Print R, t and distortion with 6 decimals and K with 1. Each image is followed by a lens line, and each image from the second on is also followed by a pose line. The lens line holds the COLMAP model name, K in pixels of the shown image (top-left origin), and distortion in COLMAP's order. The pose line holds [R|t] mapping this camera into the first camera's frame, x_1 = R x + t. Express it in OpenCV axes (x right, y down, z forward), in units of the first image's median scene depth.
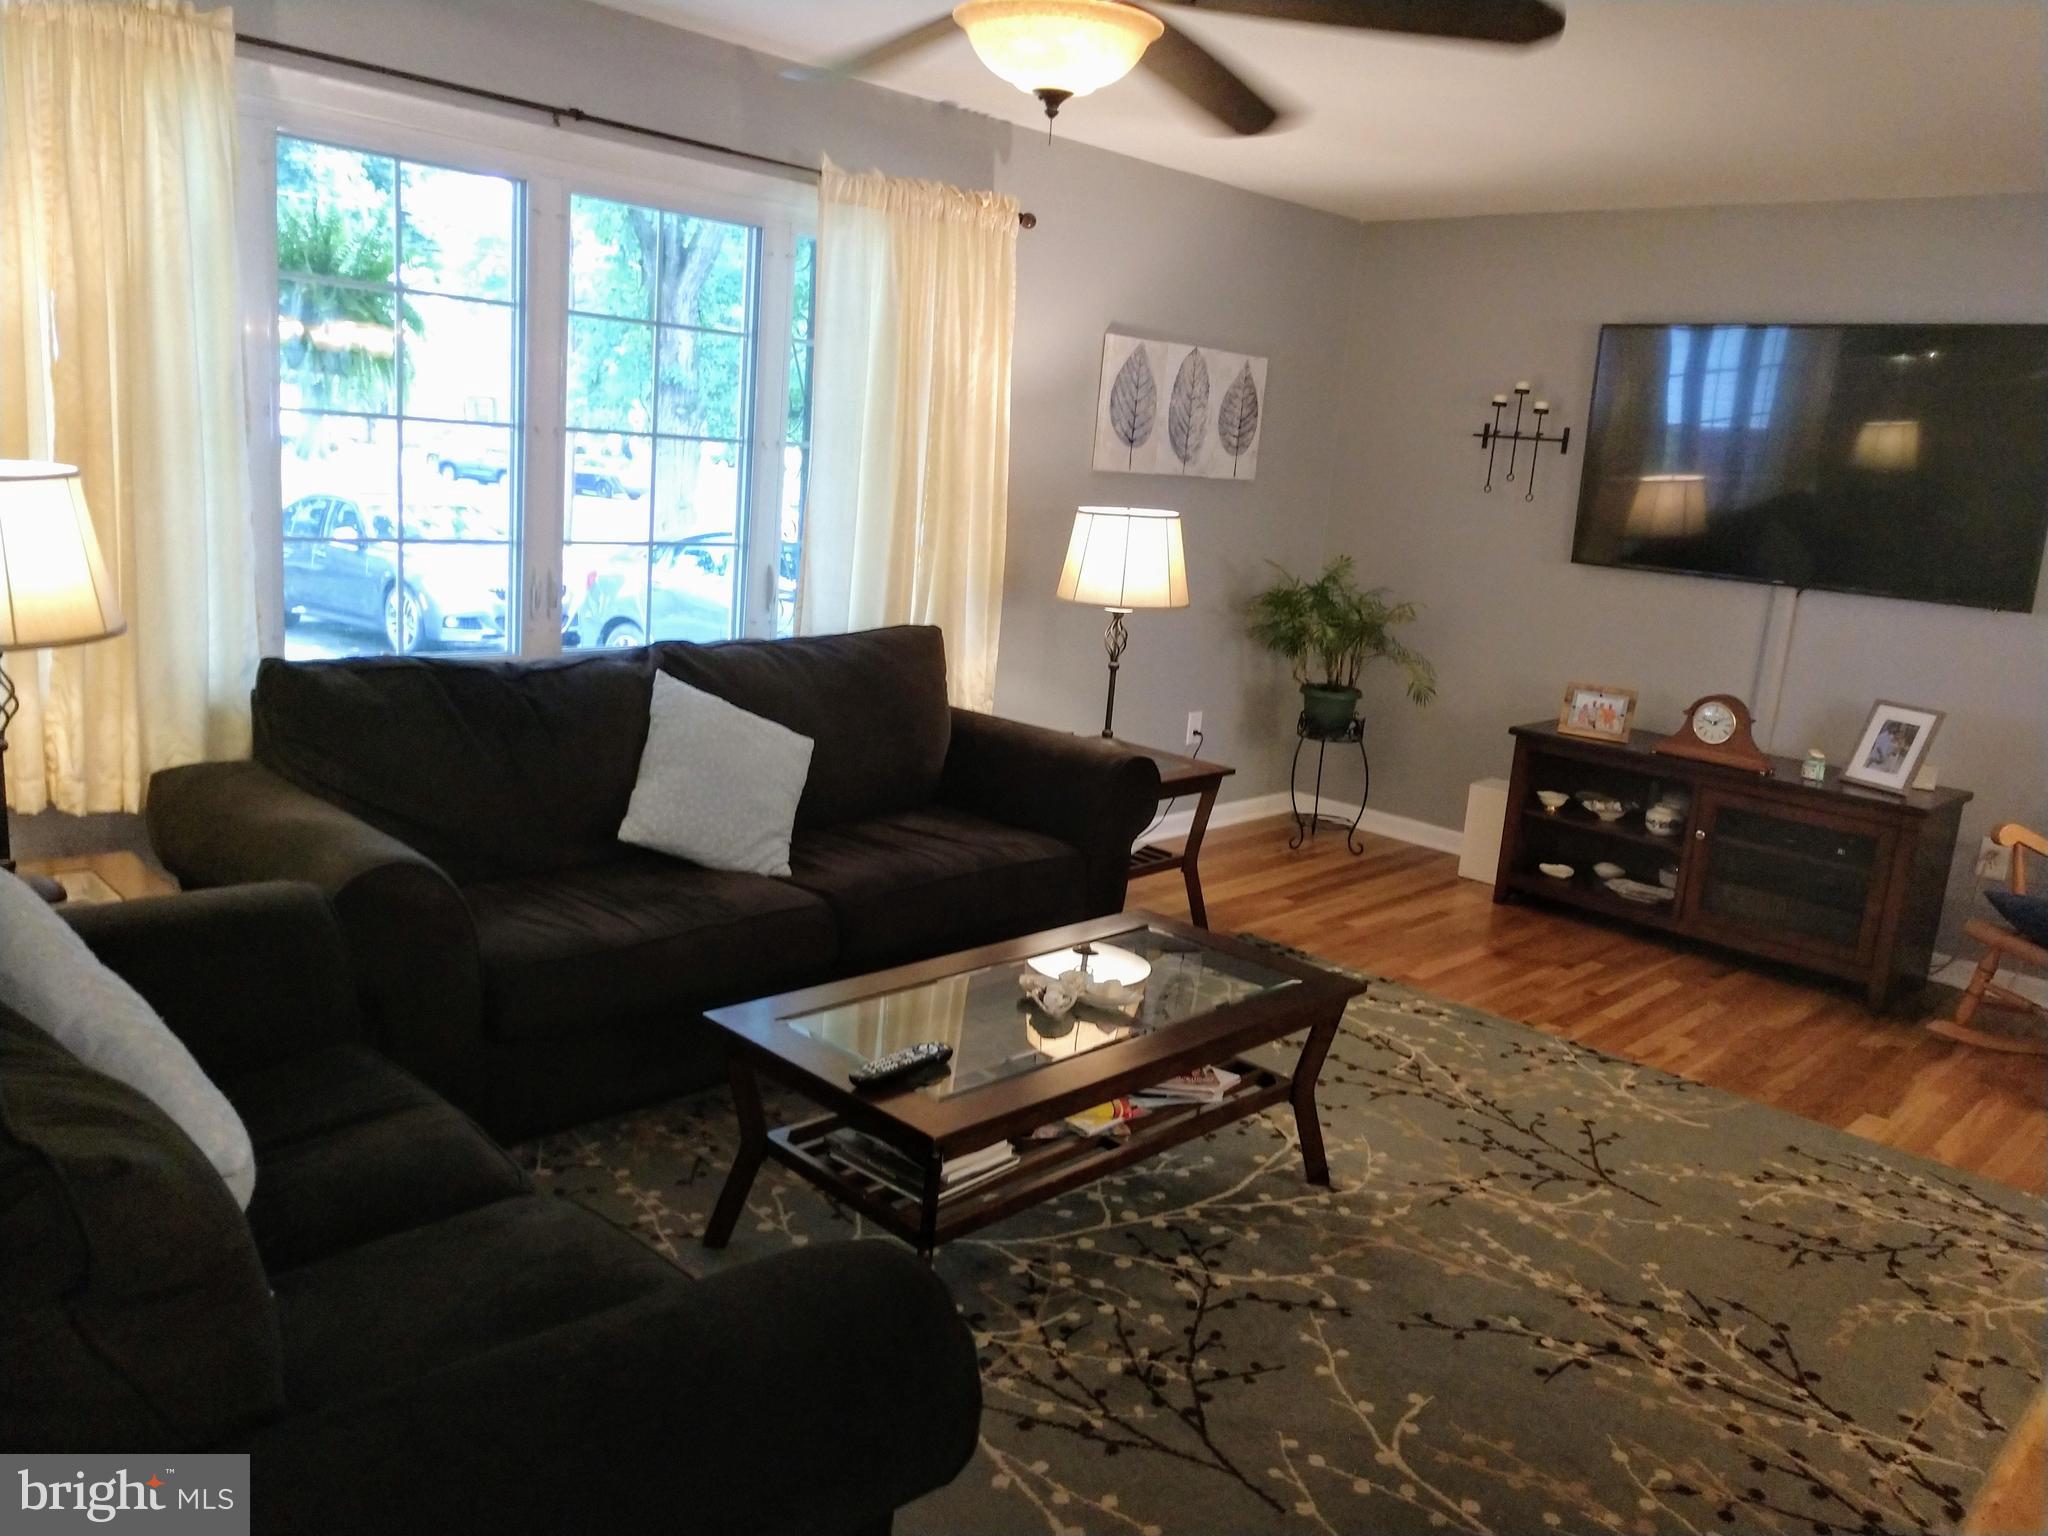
lens RADIAL K [[1550.2, 0, 1024.0], [0, 1550.2, 768.0], [0, 0, 1]] dist [0.007928, 0.003461]
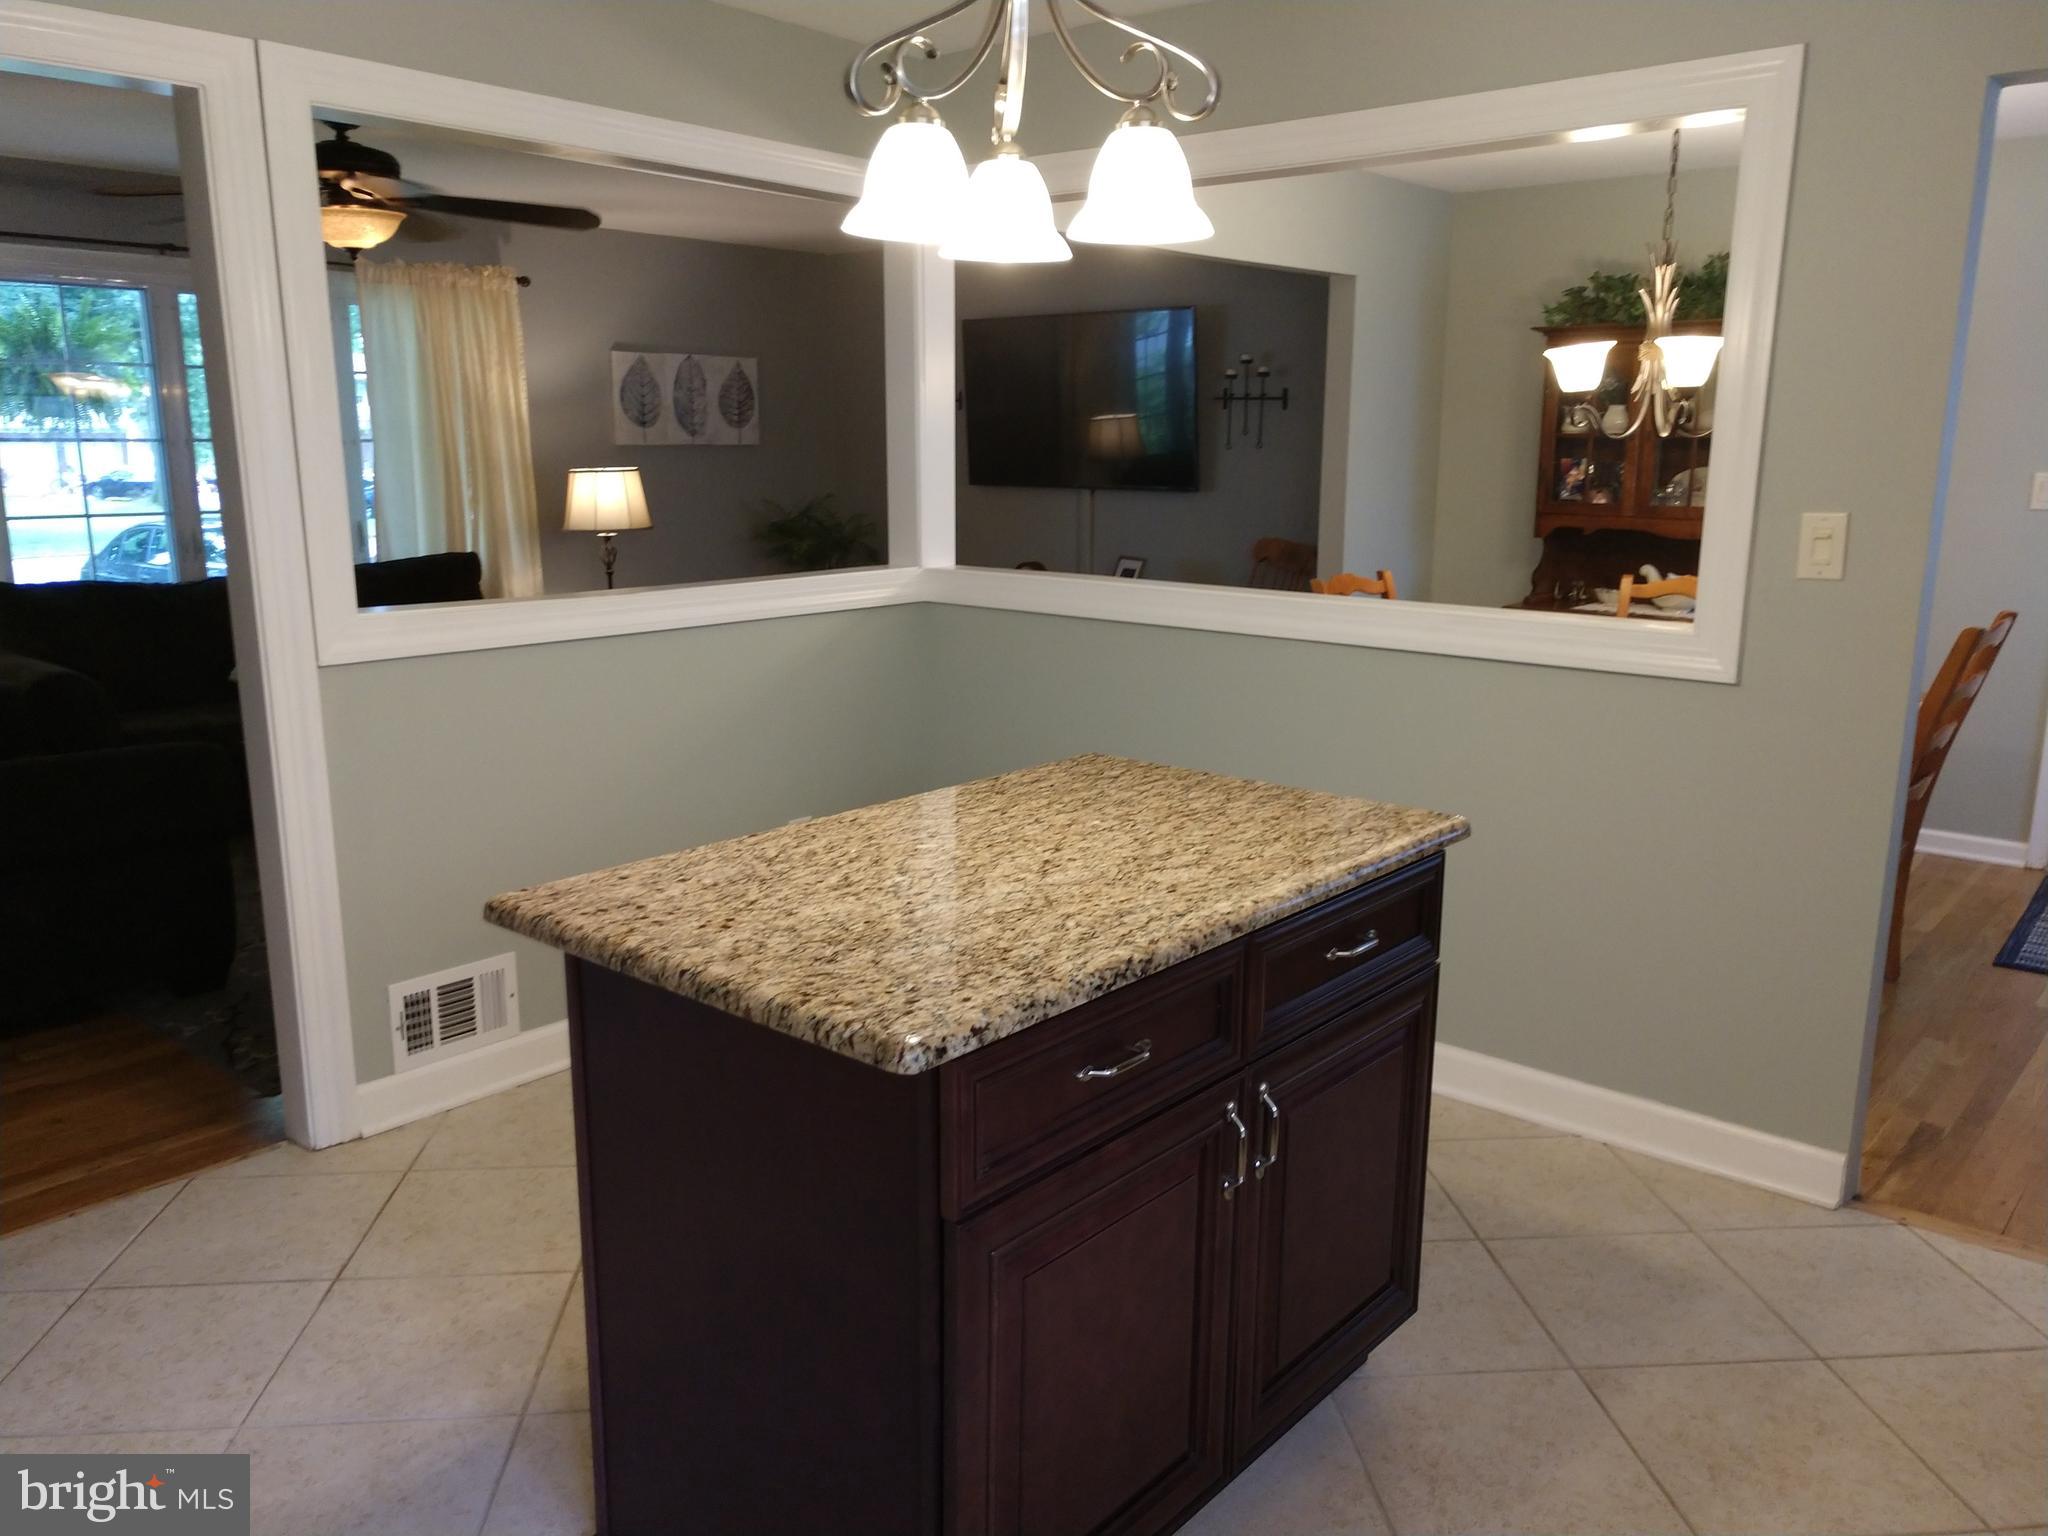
lens RADIAL K [[1521.8, 0, 1024.0], [0, 1521.8, 768.0], [0, 0, 1]] dist [0.004183, 0.000187]
pose [[0.994497, -0.086675, 0.058844, 0.400643], [0.086096, 0.996211, 0.012302, 0.159206], [-0.059687, -0.007168, 0.998191, -0.572507]]
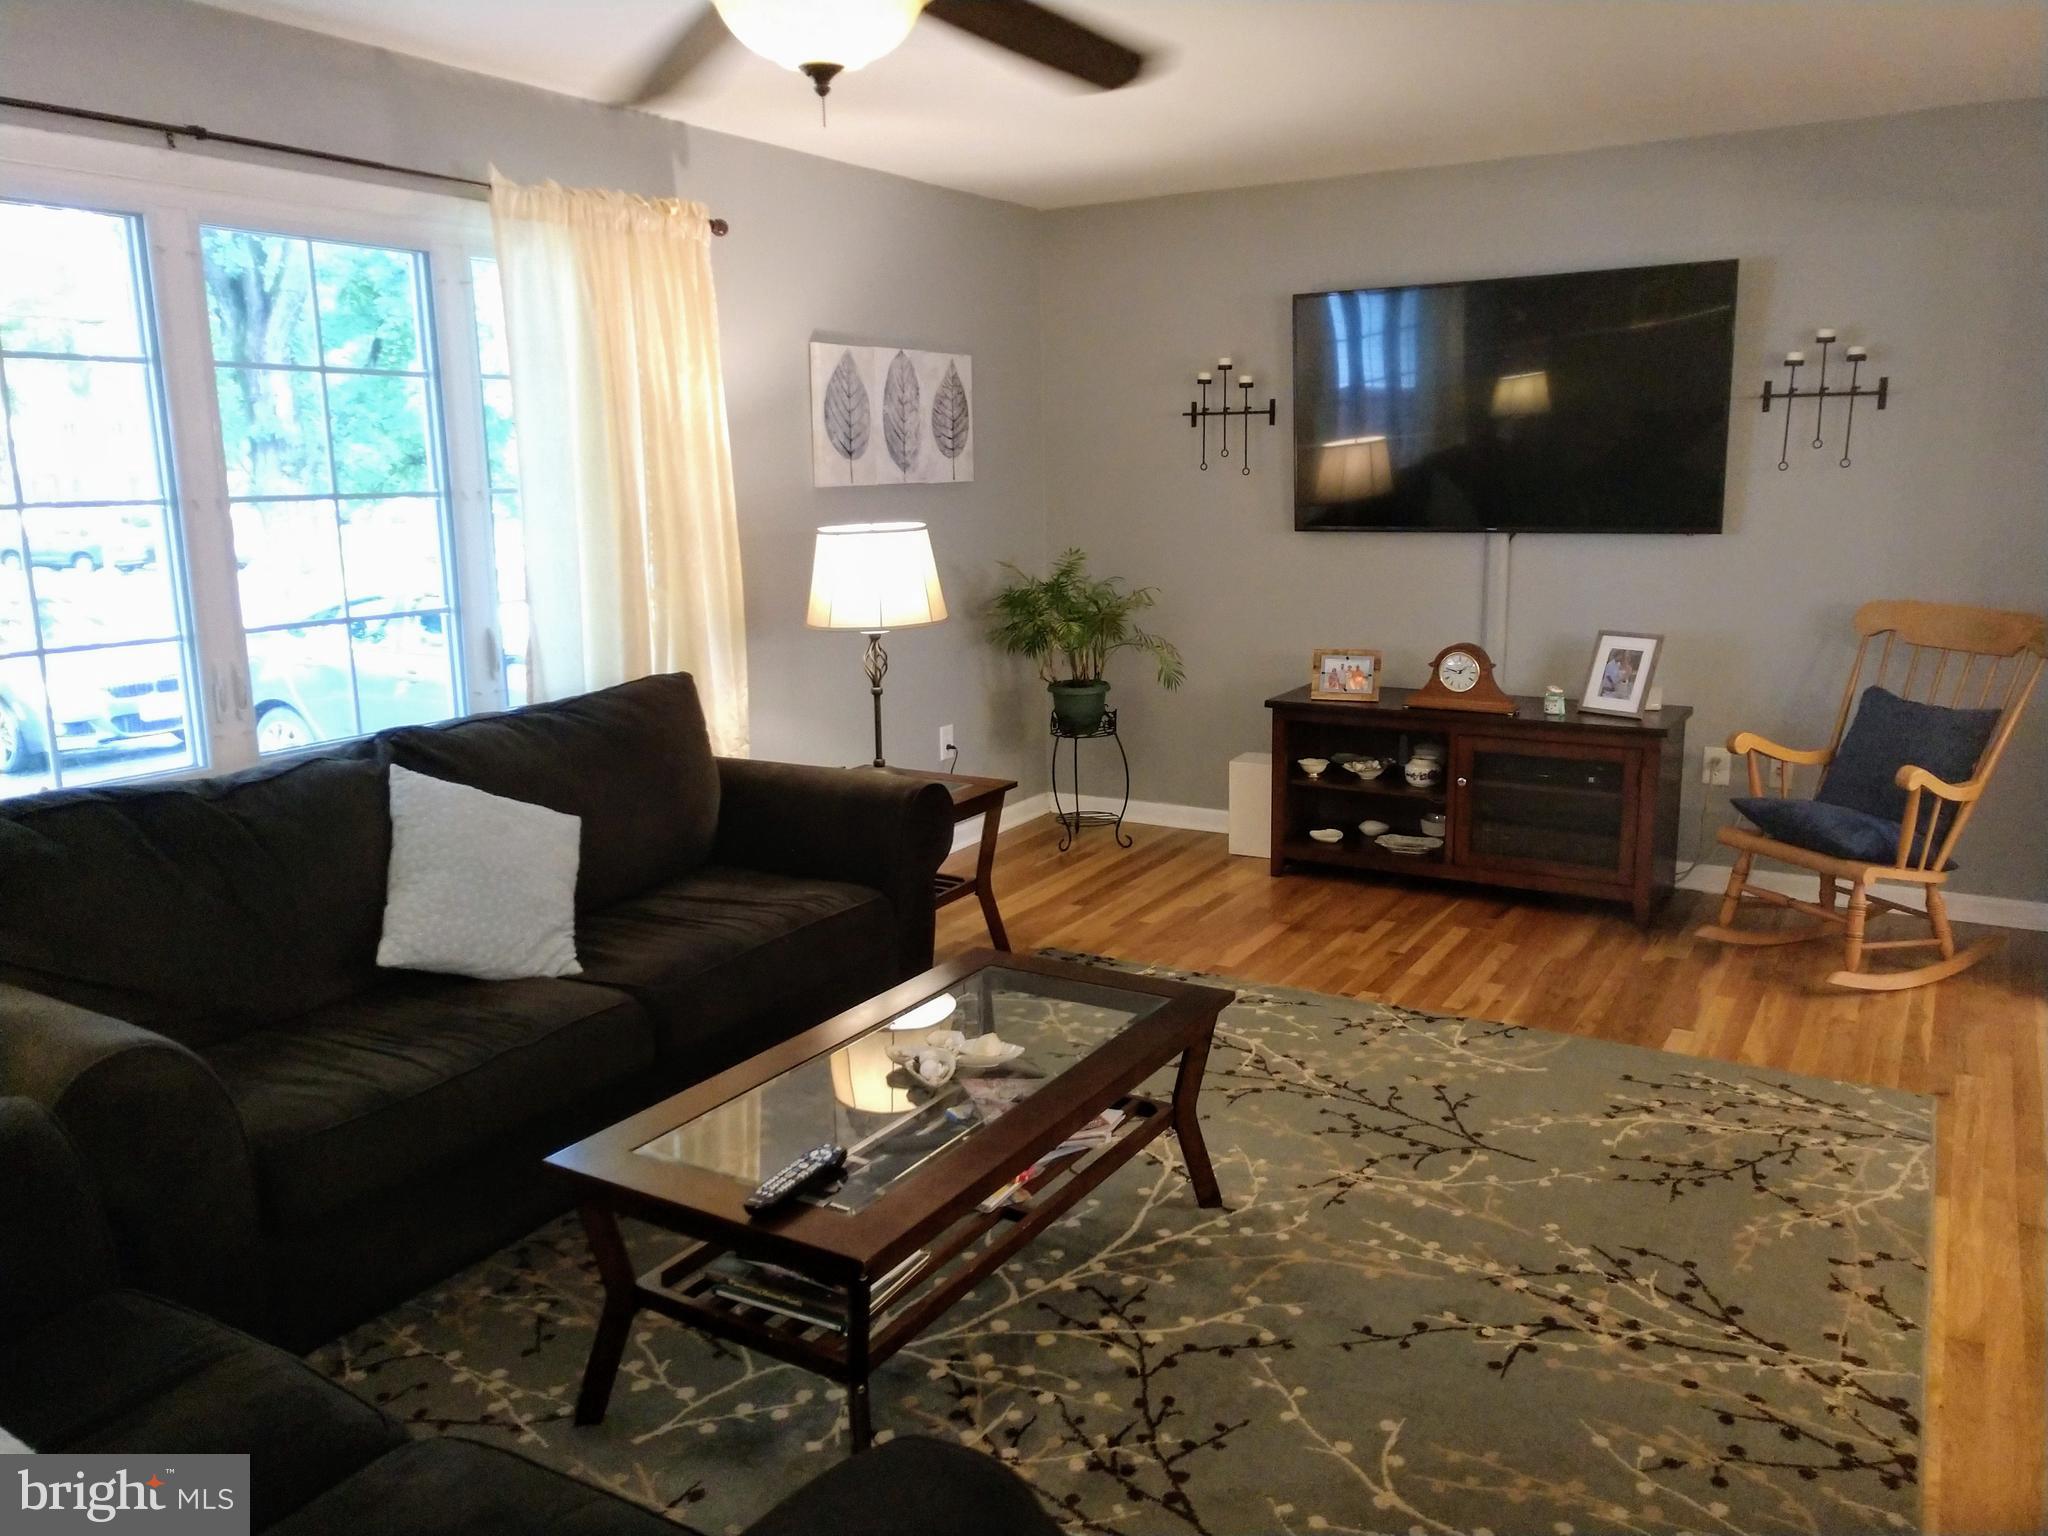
lens RADIAL K [[1551.7, 0, 1024.0], [0, 1551.7, 768.0], [0, 0, 1]] dist [0.014465, 0.005590]
pose [[0.969821, -0.136232, 0.202208, -0.059280], [0.137223, 0.990498, 0.009181, -0.017572], [-0.201538, 0.018844, 0.979299, 0.063940]]
